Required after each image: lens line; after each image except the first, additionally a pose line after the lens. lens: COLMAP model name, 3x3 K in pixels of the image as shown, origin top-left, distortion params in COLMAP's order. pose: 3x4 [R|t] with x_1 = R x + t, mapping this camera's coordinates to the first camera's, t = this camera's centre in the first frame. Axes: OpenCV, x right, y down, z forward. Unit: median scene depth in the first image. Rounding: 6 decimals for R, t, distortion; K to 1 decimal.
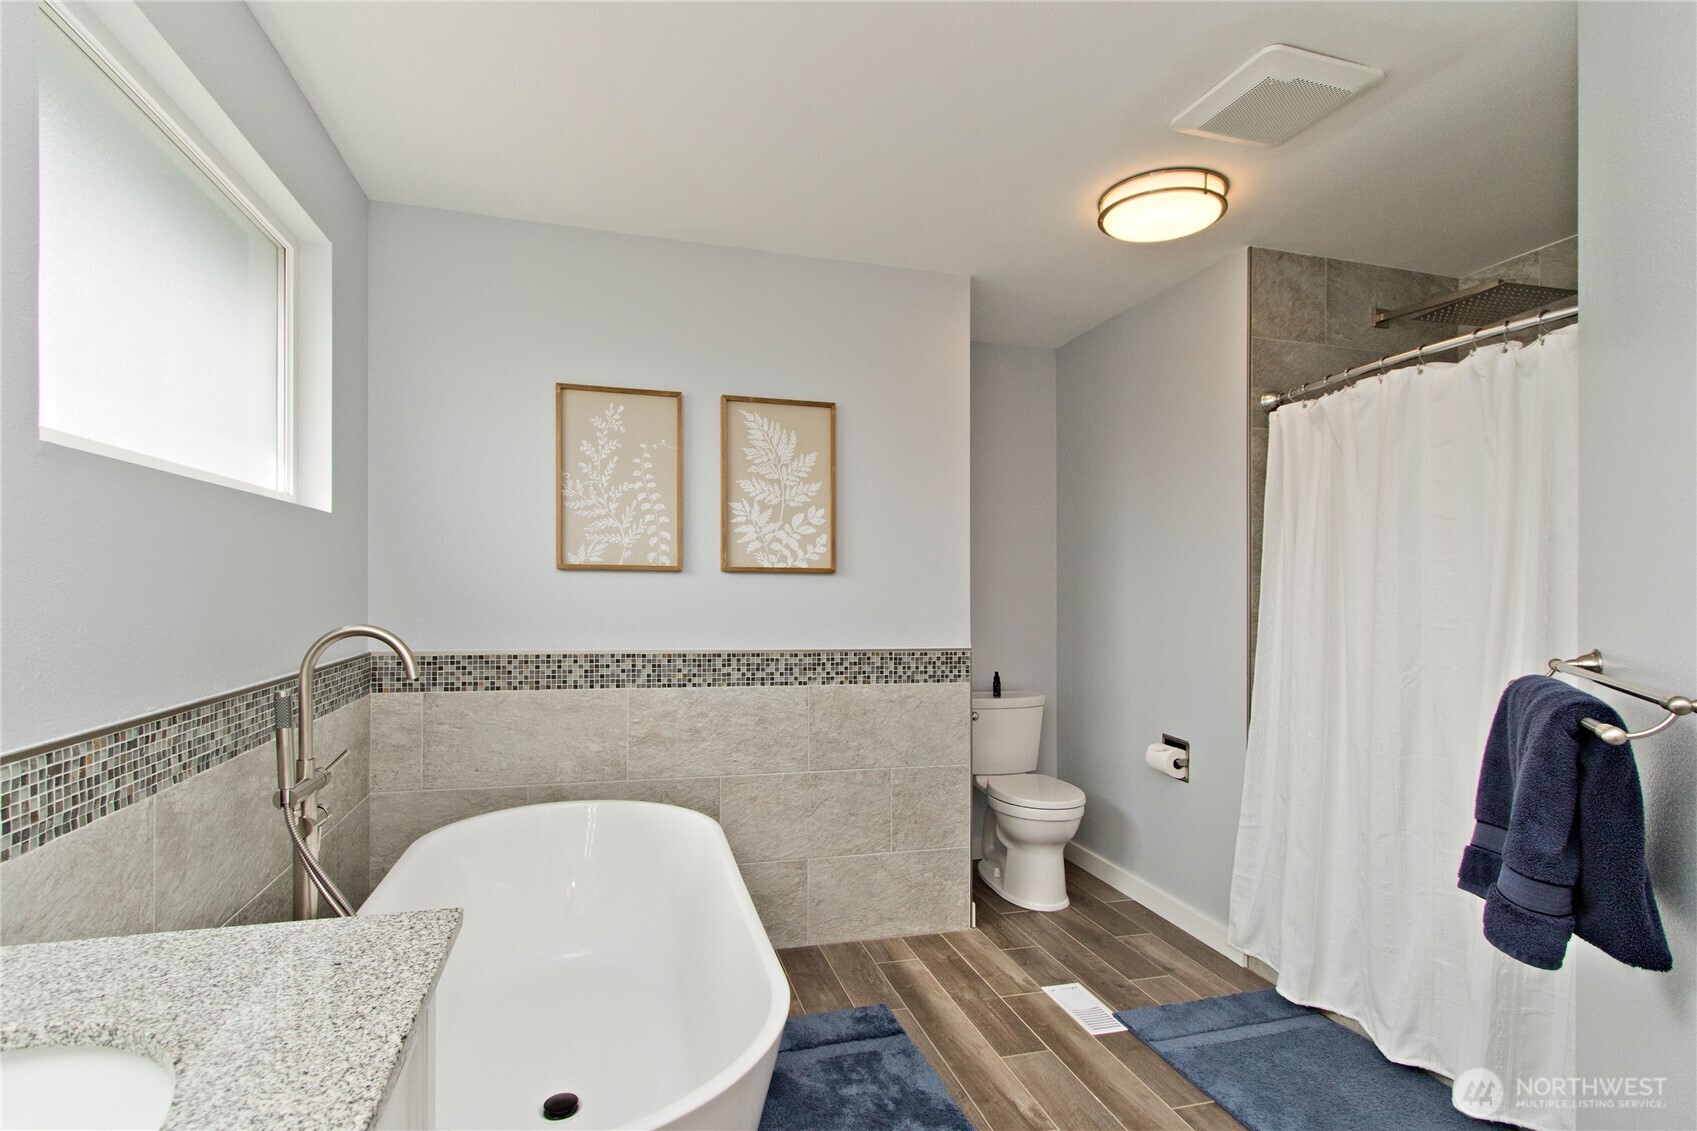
lens RADIAL K [[820.2, 0, 804.1], [0, 820.2, 591.6], [0, 0, 1]] dist [0.006670, -0.002643]
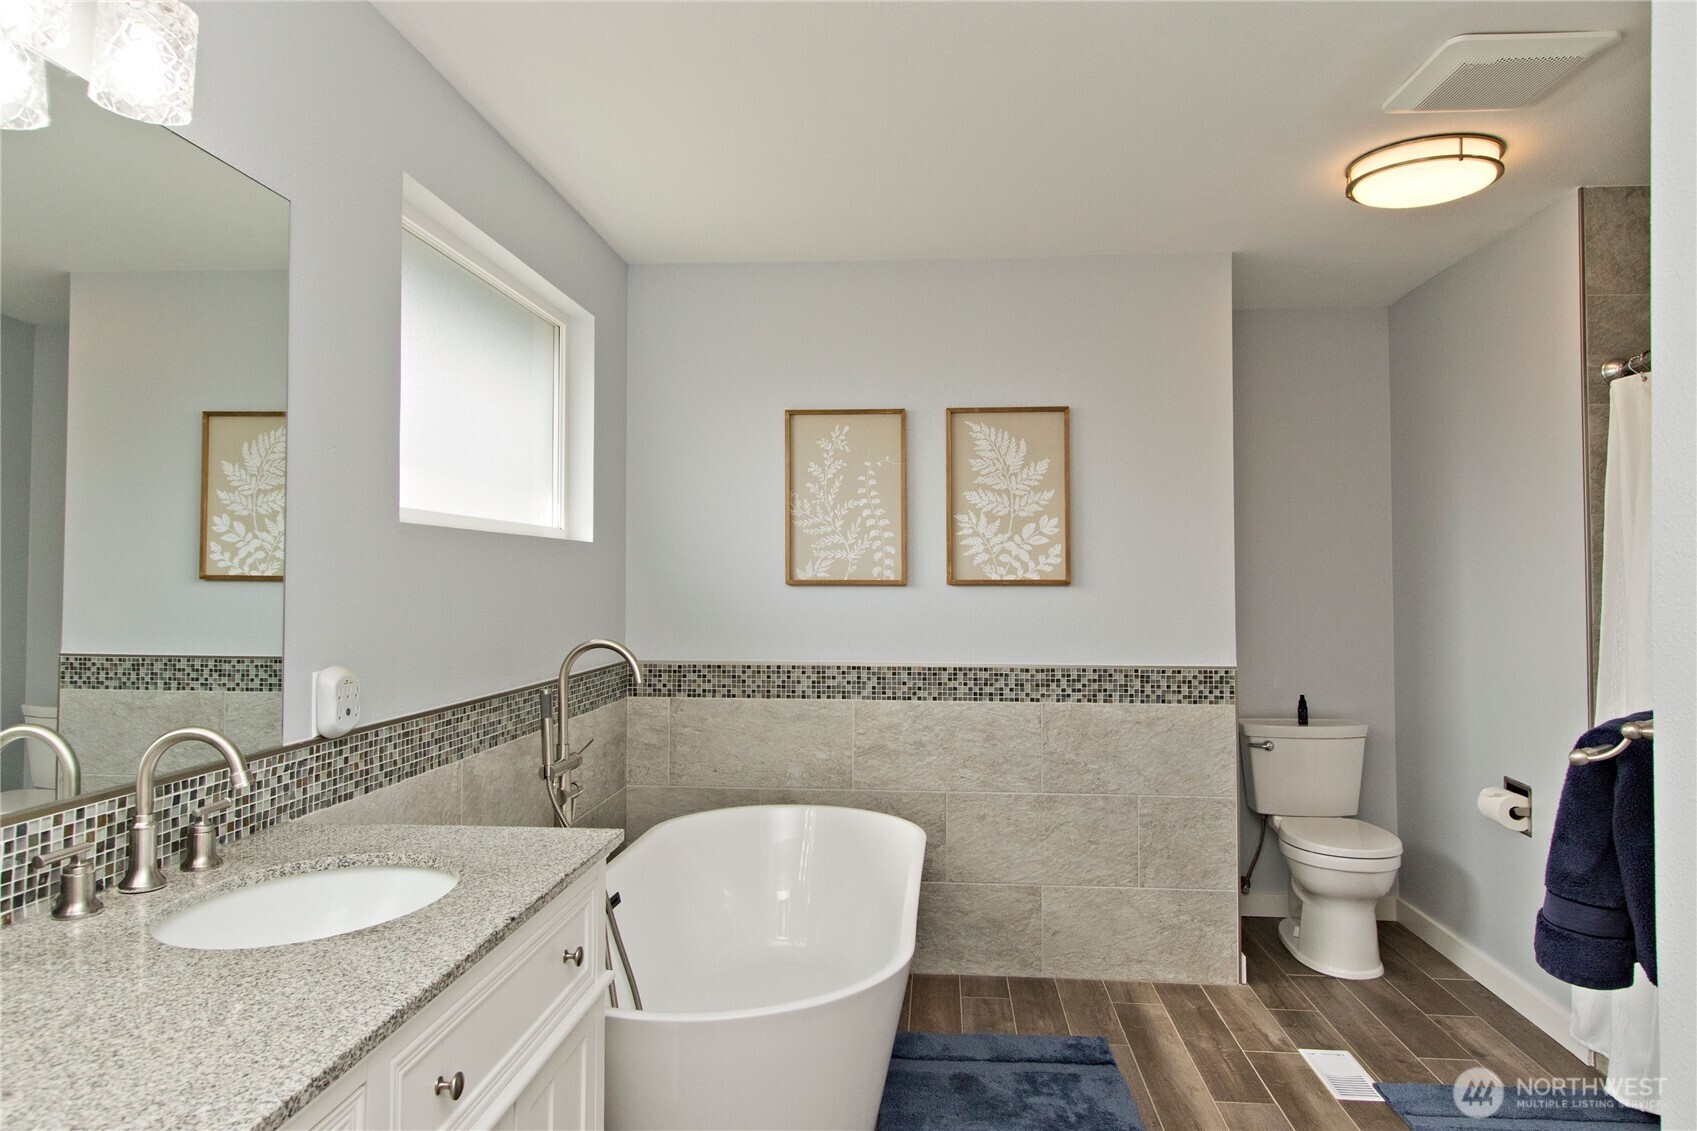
lens RADIAL K [[981.7, 0, 853.2], [0, 981.7, 566.1], [0, 0, 1]] dist [0.004760, -0.005459]
pose [[0.954494, -0.012265, -0.297979, 0.156862], [0.004260, 0.999613, -0.027497, -0.016087], [0.298201, 0.024976, 0.954176, -0.182630]]
